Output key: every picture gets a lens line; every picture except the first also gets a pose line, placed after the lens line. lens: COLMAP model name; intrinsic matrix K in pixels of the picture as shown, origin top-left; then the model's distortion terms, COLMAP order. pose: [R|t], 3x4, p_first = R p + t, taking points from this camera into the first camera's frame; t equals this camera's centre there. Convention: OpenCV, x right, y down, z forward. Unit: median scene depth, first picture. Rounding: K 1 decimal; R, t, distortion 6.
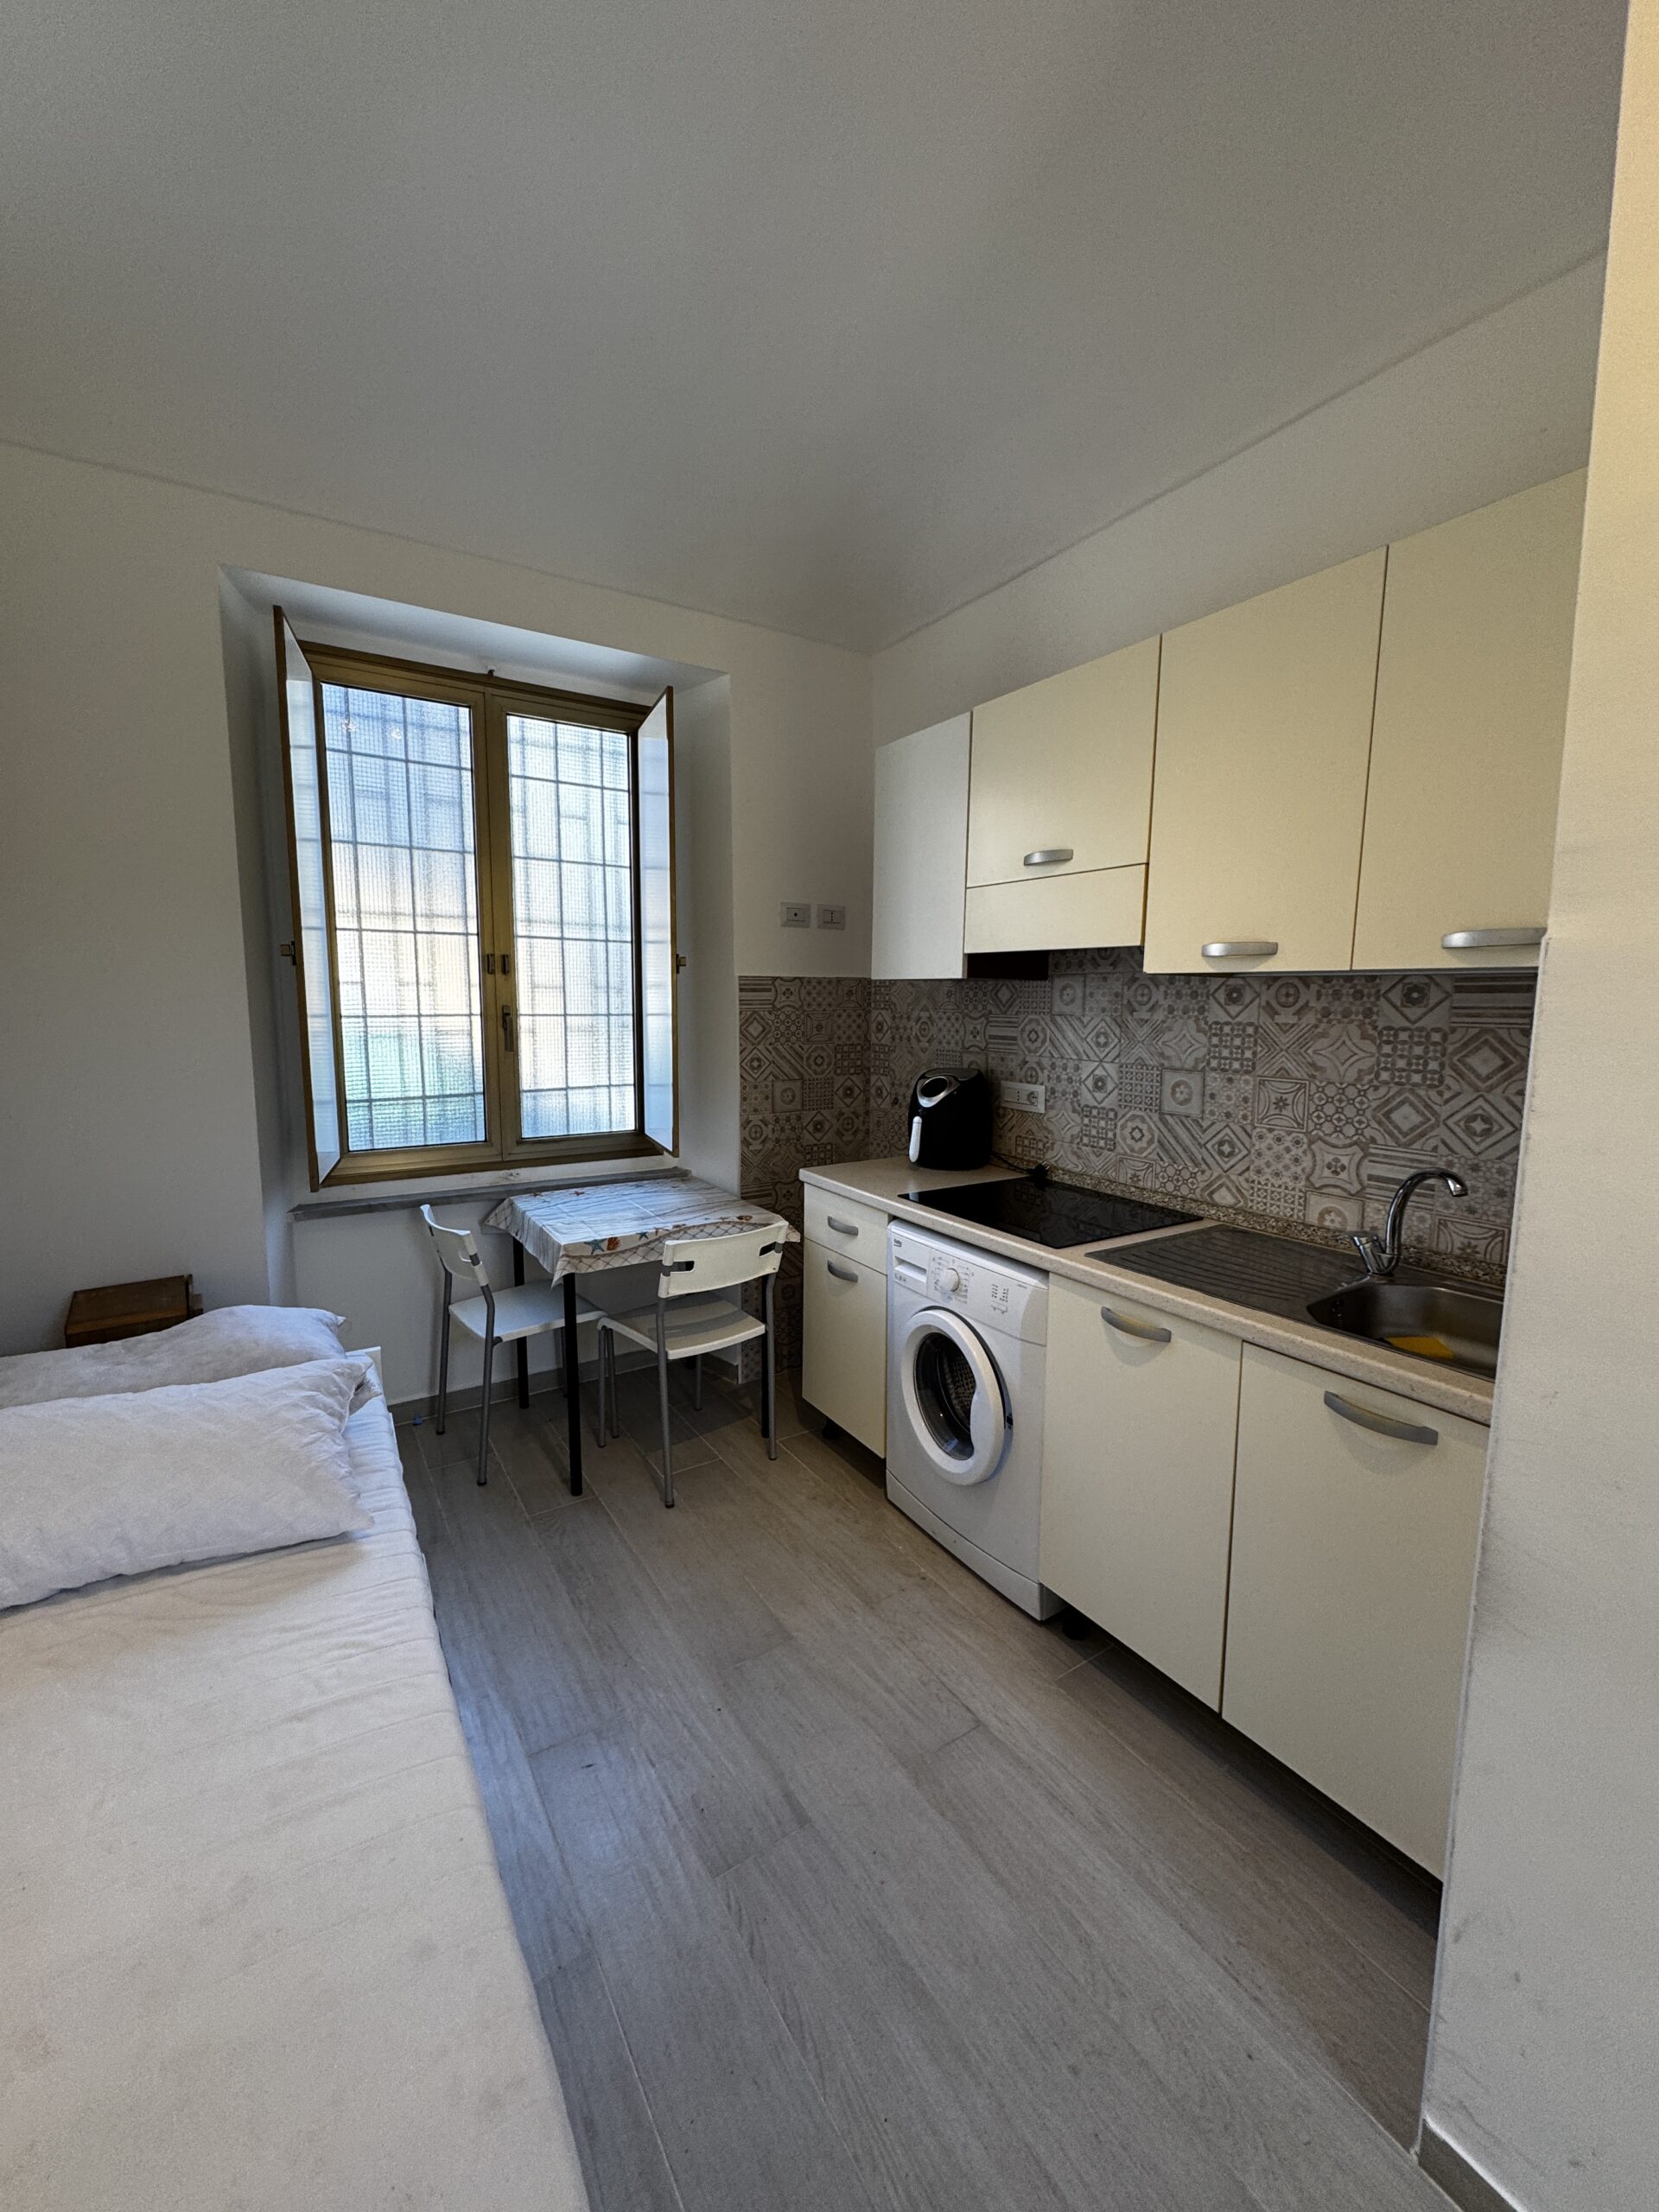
lens RADIAL K [[878.1, 0, 831.7], [0, 878.1, 1102.7], [0, 0, 1]] dist [-0.002926, 0.000368]
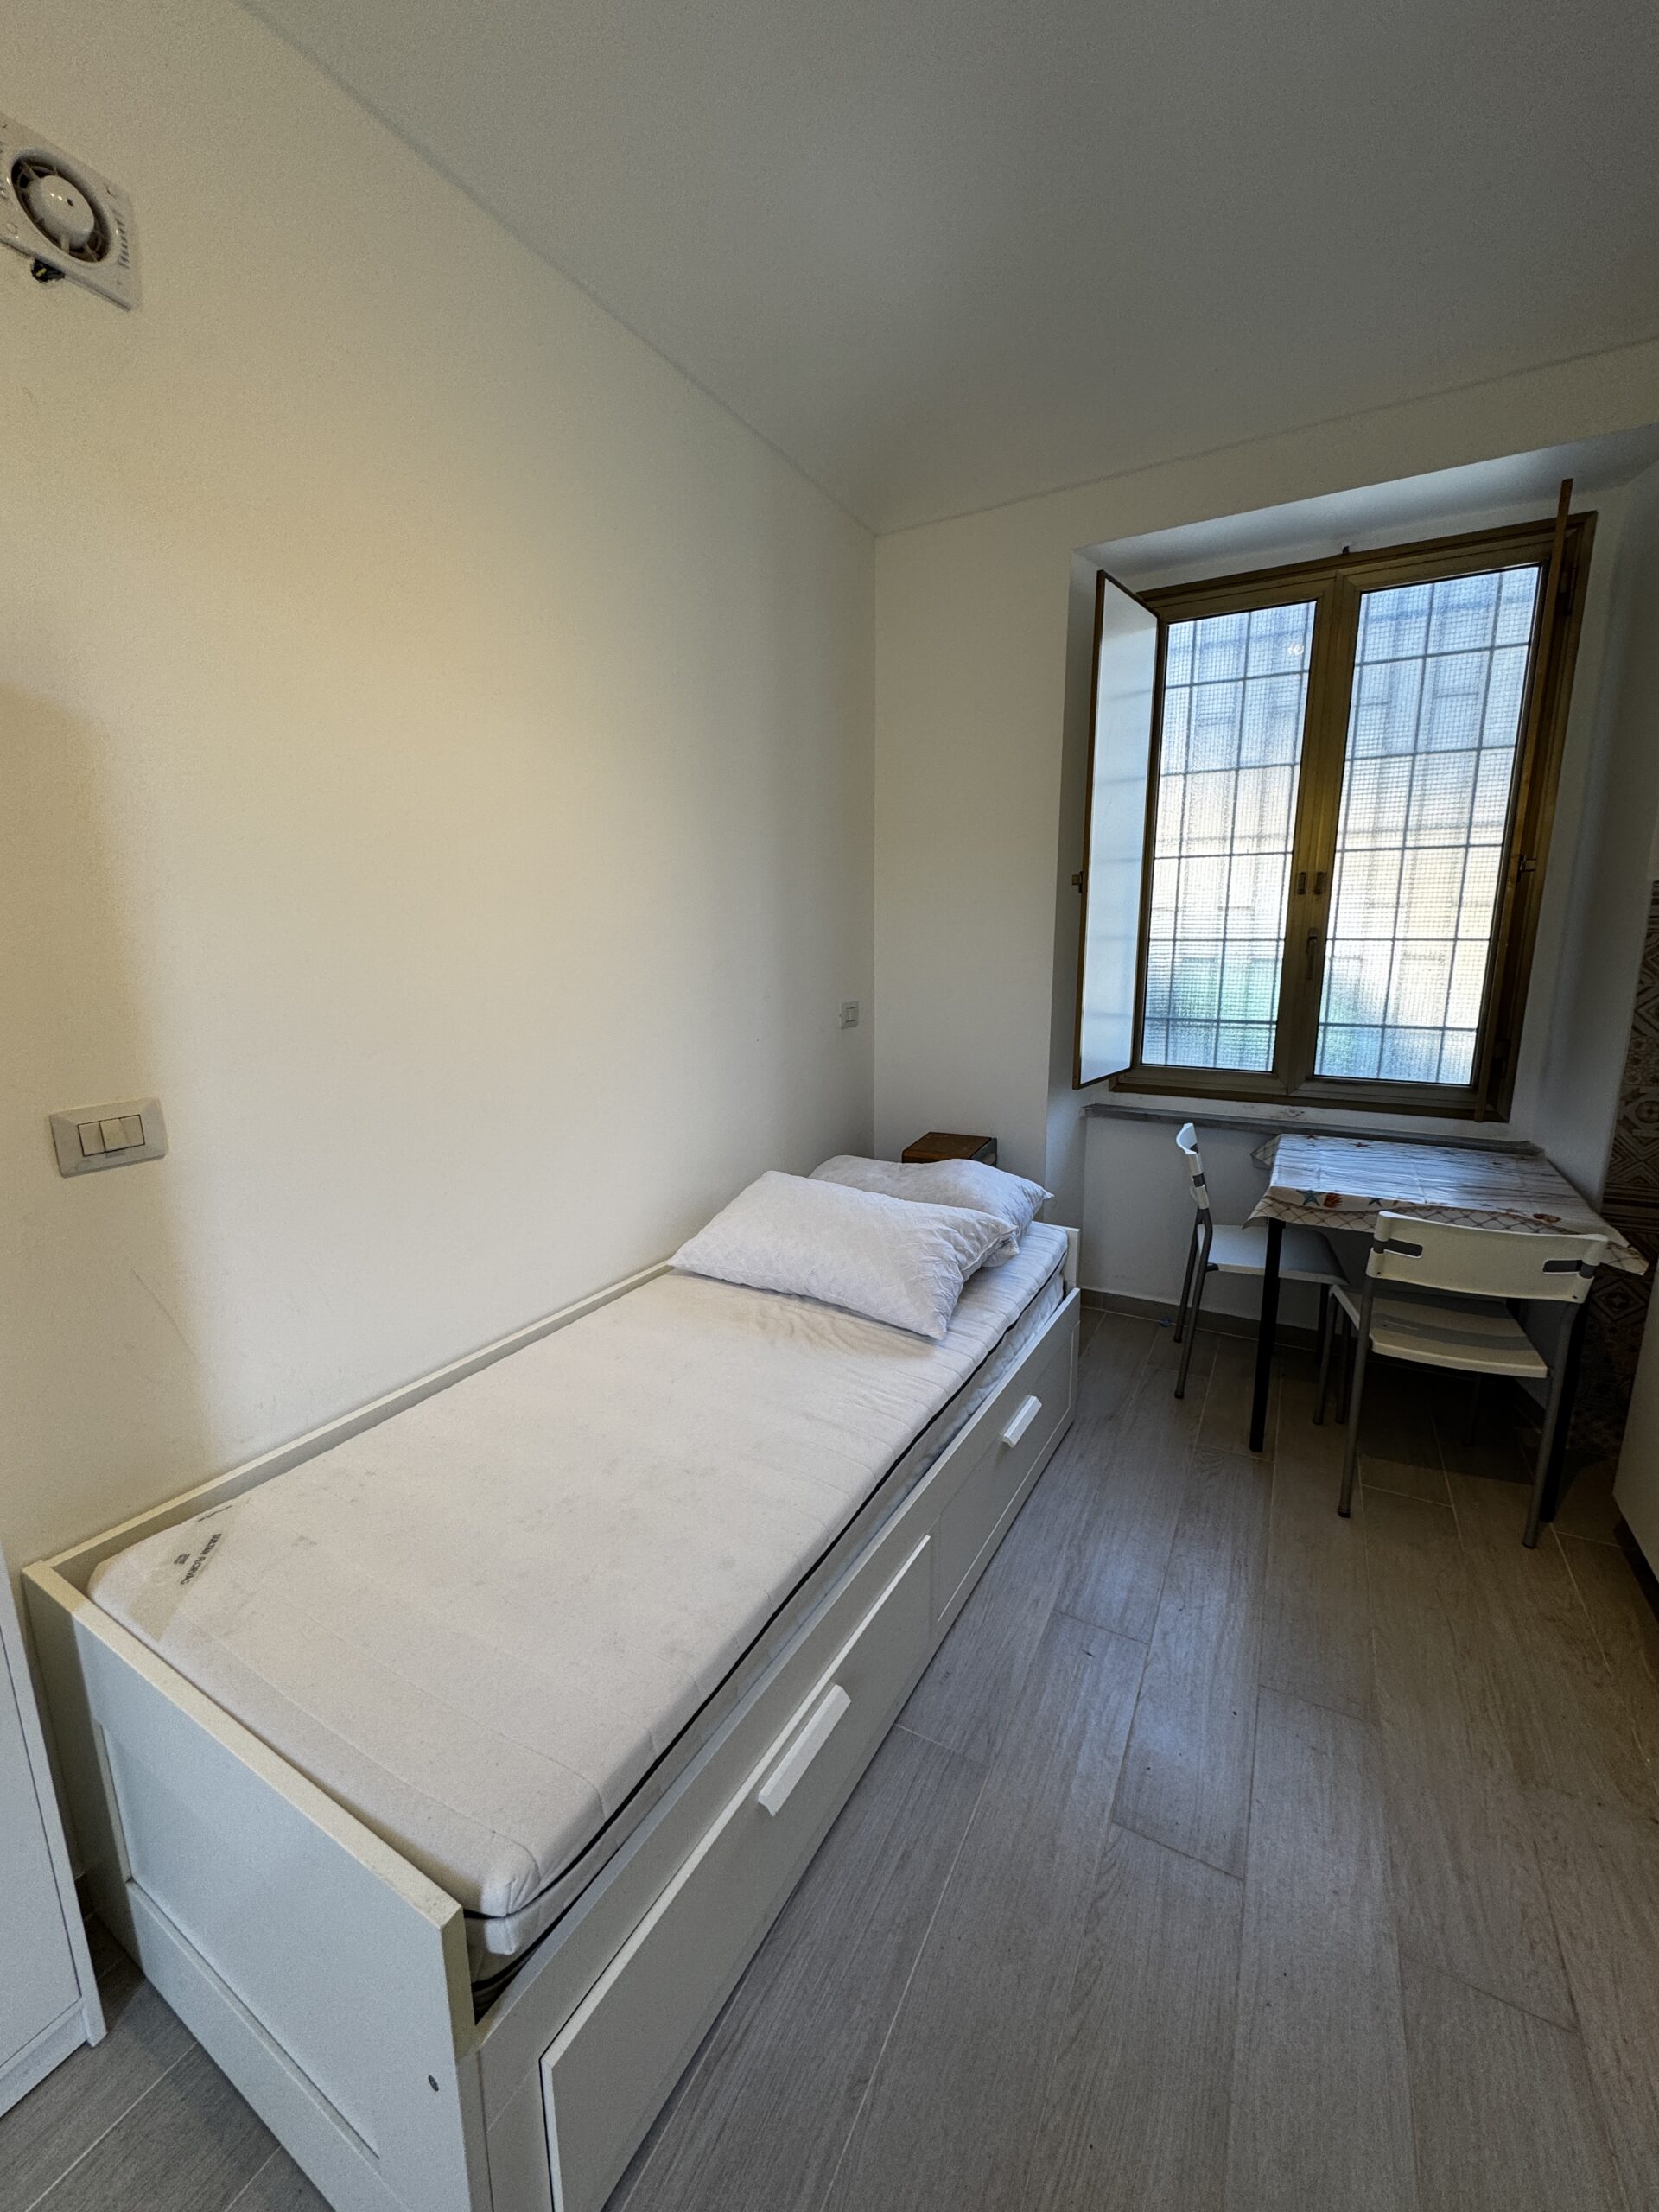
lens RADIAL K [[878.1, 0, 831.4], [0, 878.1, 1104.2], [0, 0, 1]] dist [-0.002926, 0.000368]
pose [[0.485933, 0.158660, -0.859474, 0.238702], [-0.096427, 0.987114, 0.127704, 0.002552], [0.868660, 0.020821, 0.494971, 0.129404]]
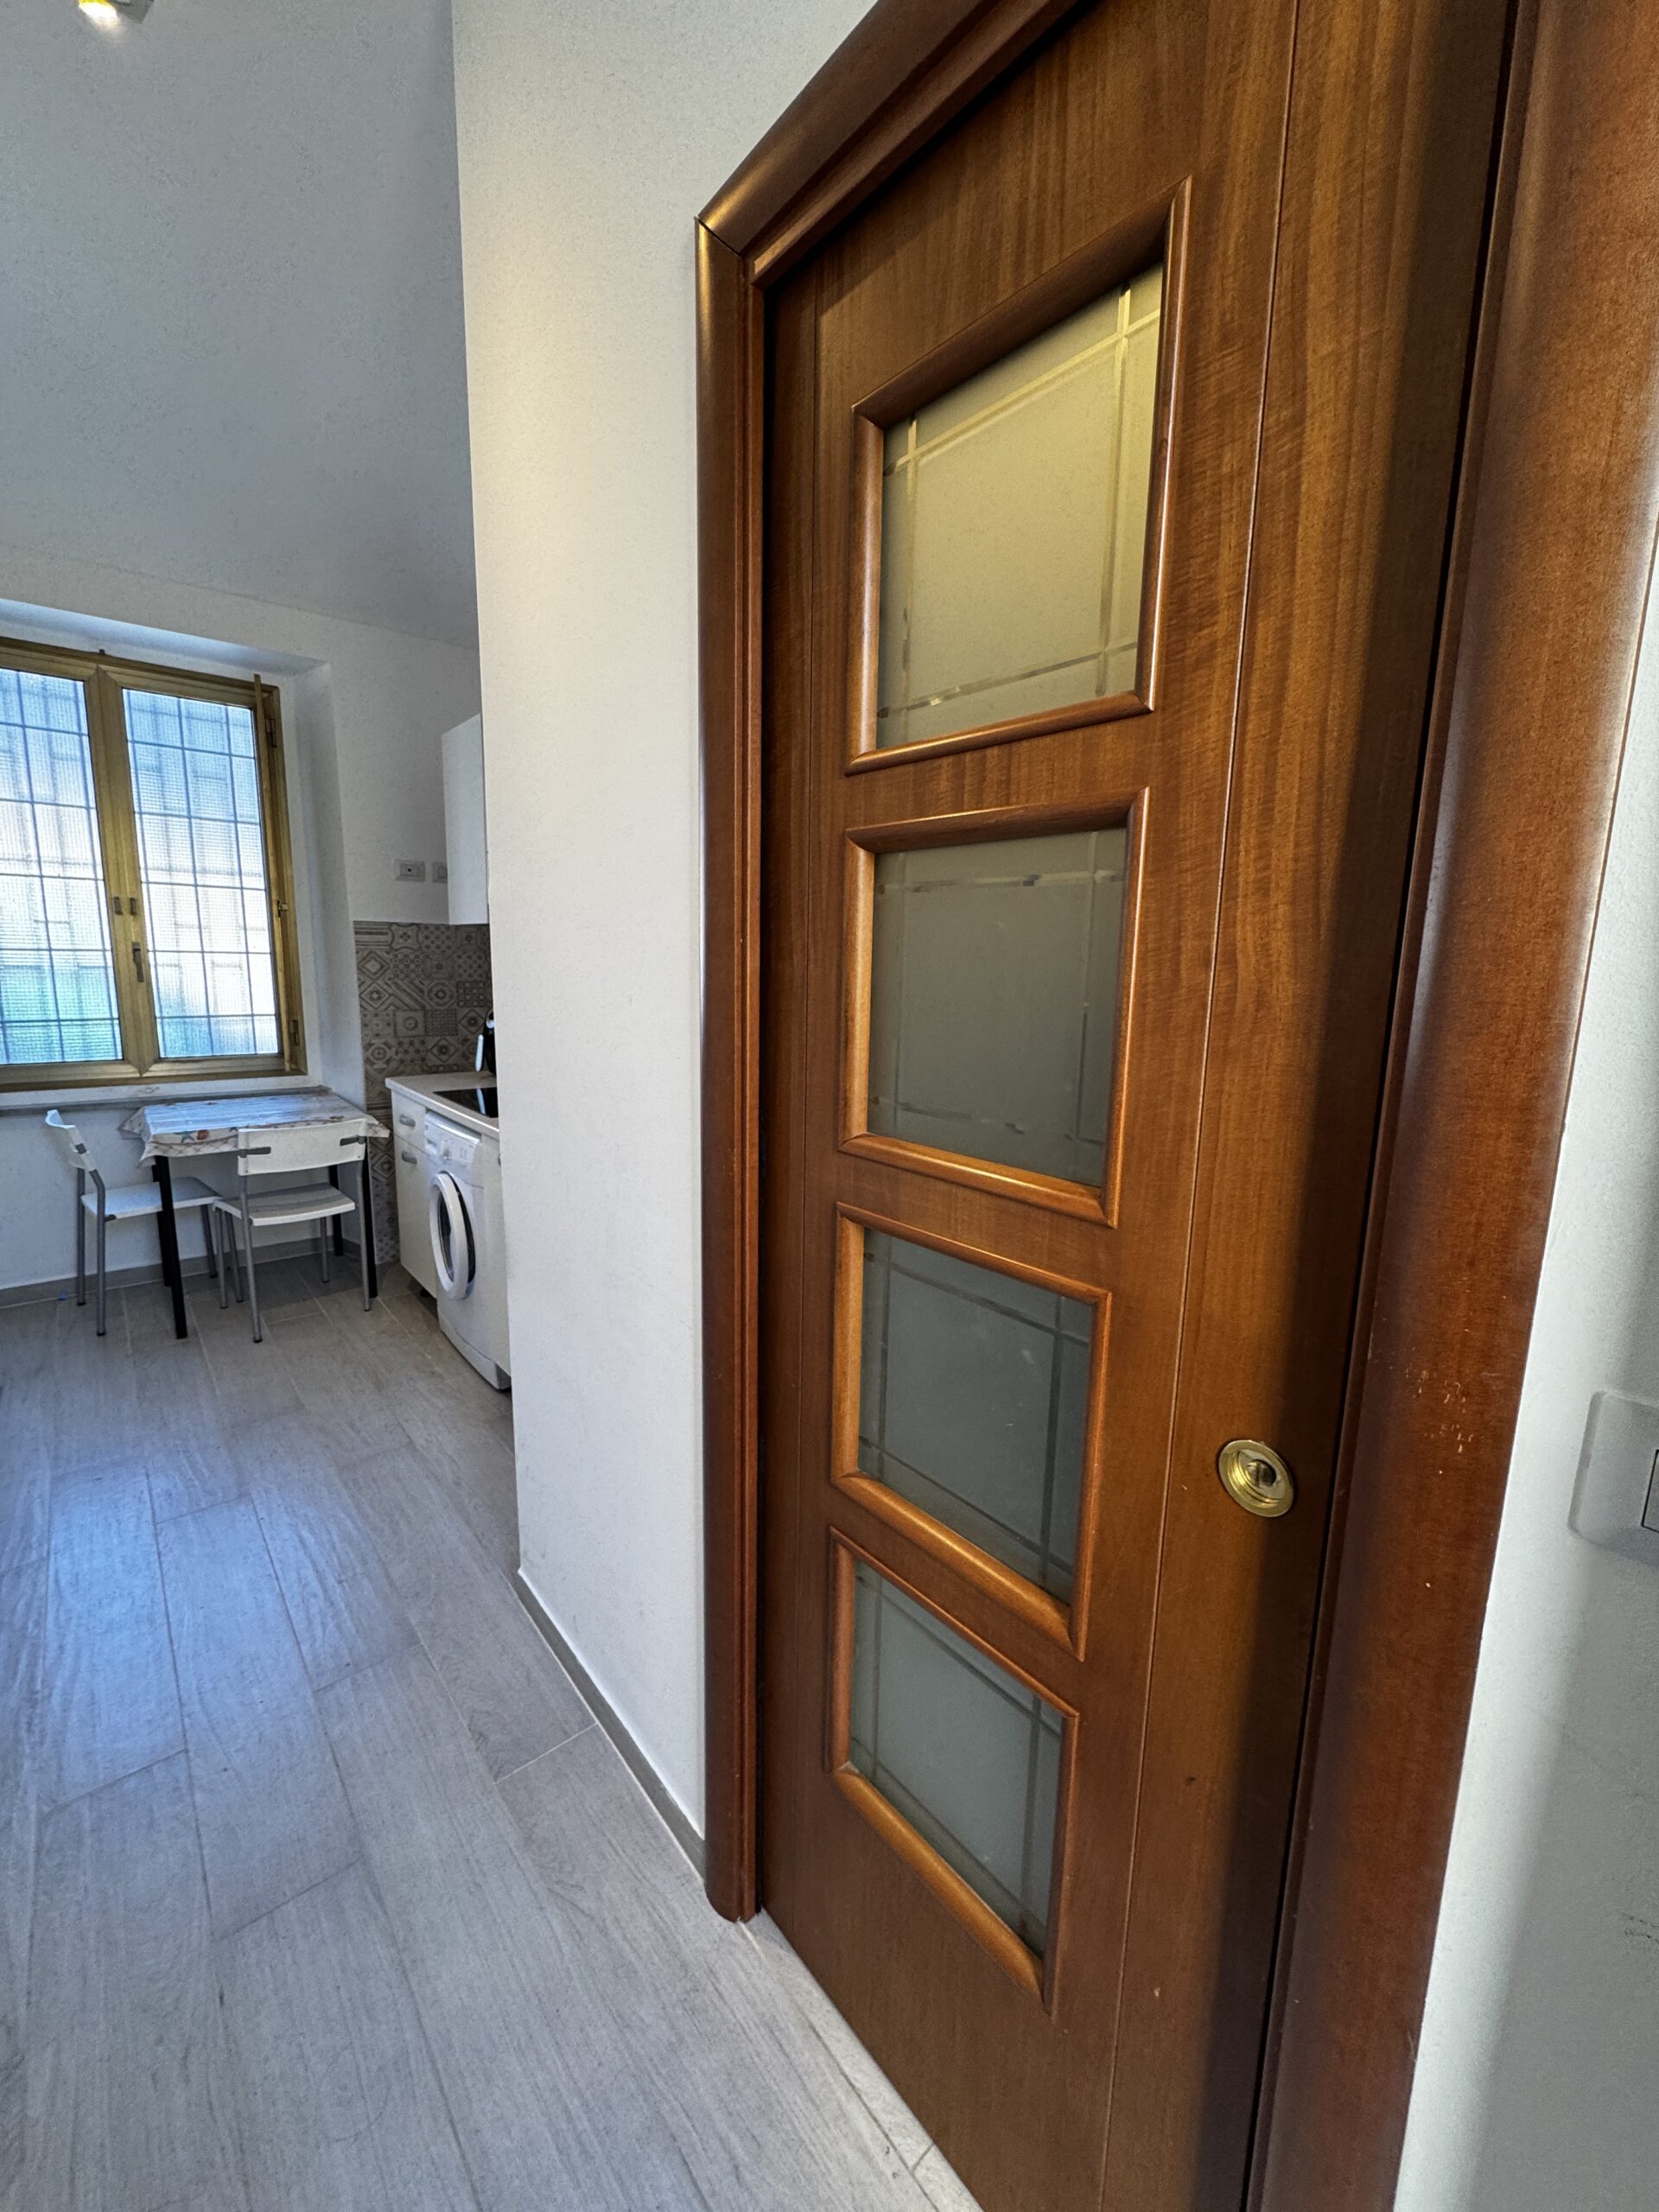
lens RADIAL K [[878.1, 0, 831.1], [0, 878.1, 1104.4], [0, 0, 1]] dist [-0.002926, 0.000368]
pose [[0.990871, -0.007536, 0.134604, 0.452605], [0.001531, 0.999001, 0.044663, 0.063042], [-0.134806, -0.044049, 0.989892, -0.334007]]
